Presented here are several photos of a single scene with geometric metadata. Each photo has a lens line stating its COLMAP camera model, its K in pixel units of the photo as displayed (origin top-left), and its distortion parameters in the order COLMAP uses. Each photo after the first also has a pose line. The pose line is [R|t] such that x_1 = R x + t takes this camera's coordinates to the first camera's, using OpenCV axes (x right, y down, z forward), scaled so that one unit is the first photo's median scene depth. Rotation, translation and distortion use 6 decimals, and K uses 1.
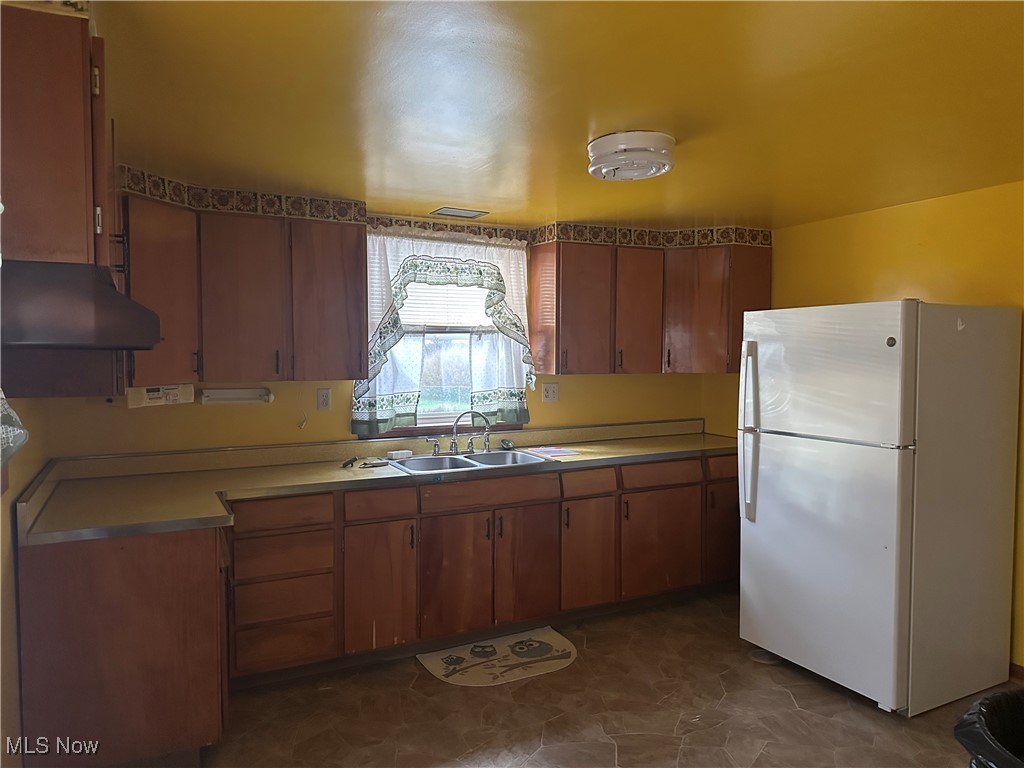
lens RADIAL K [[706.6, 0, 508.4], [0, 706.6, 384.9], [0, 0, 1]] dist [0.070195, 0.000369]
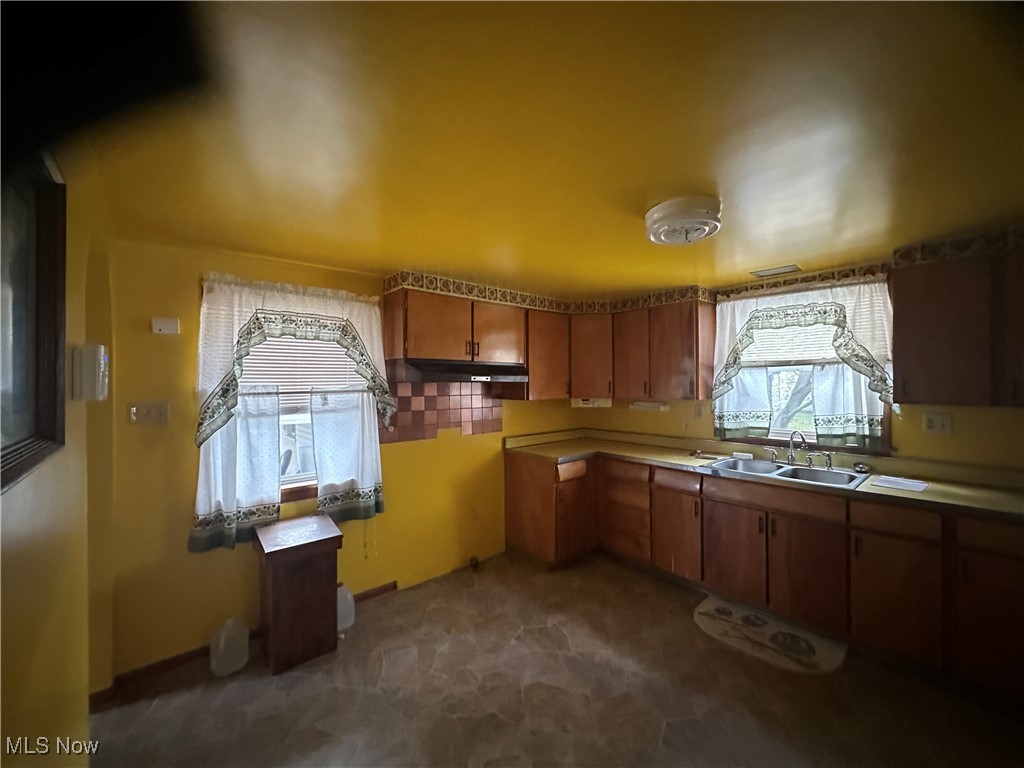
lens RADIAL K [[411.9, 0, 508.8], [0, 411.9, 378.3], [0, 0, 1]] dist [-0.000551, -0.000165]
pose [[0.235136, -0.005022, -0.971950, 0.512669], [-0.031080, 0.999436, -0.012683, -0.027489], [0.971466, 0.033191, 0.234847, 0.358365]]
